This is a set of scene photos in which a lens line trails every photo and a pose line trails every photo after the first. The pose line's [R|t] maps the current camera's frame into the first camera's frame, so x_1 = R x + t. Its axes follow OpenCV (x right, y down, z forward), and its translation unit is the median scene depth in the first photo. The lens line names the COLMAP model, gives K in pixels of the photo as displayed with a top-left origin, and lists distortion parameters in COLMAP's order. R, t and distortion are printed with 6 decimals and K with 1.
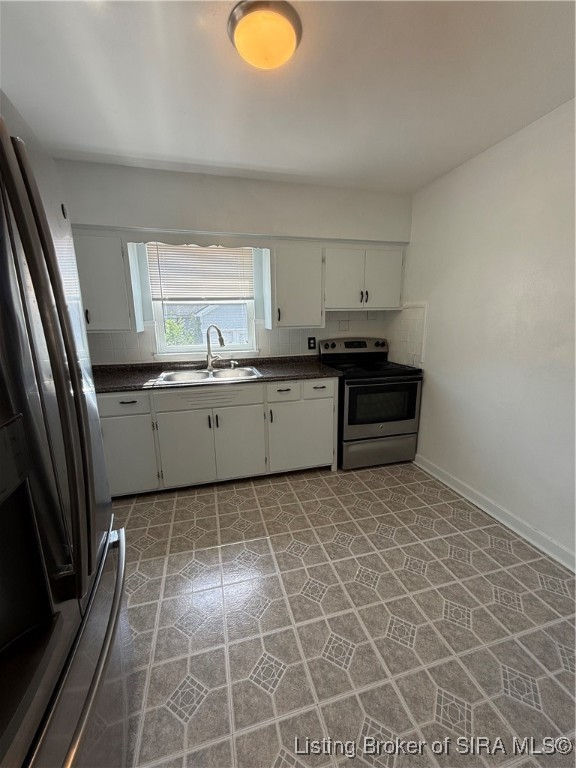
lens RADIAL K [[307.3, 0, 288.9], [0, 307.3, 383.0], [0, 0, 1]] dist [0.000912, 0.000224]
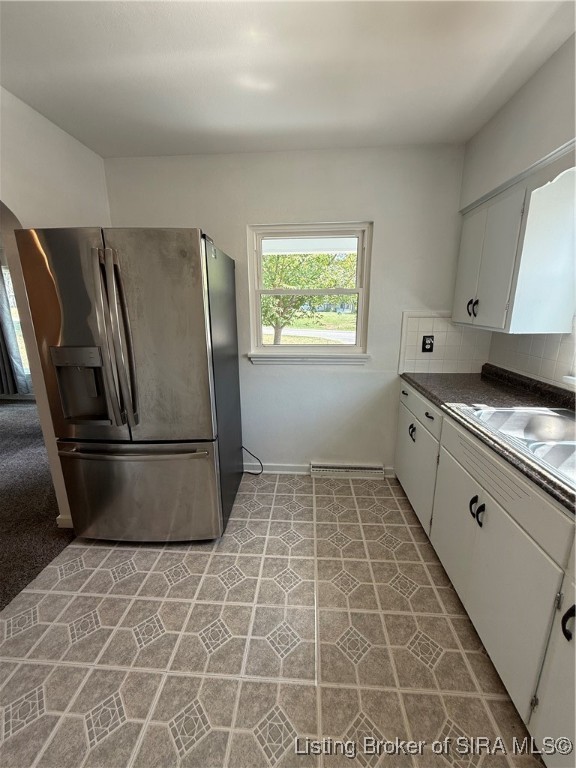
lens RADIAL K [[307.3, 0, 288.9], [0, 307.3, 383.0], [0, 0, 1]] dist [0.000912, 0.000224]
pose [[-0.326251, 0.243674, -0.913336, 0.280430], [-0.181415, 0.932103, 0.313484, -0.180457], [0.927712, 0.267967, -0.259894, 0.736874]]
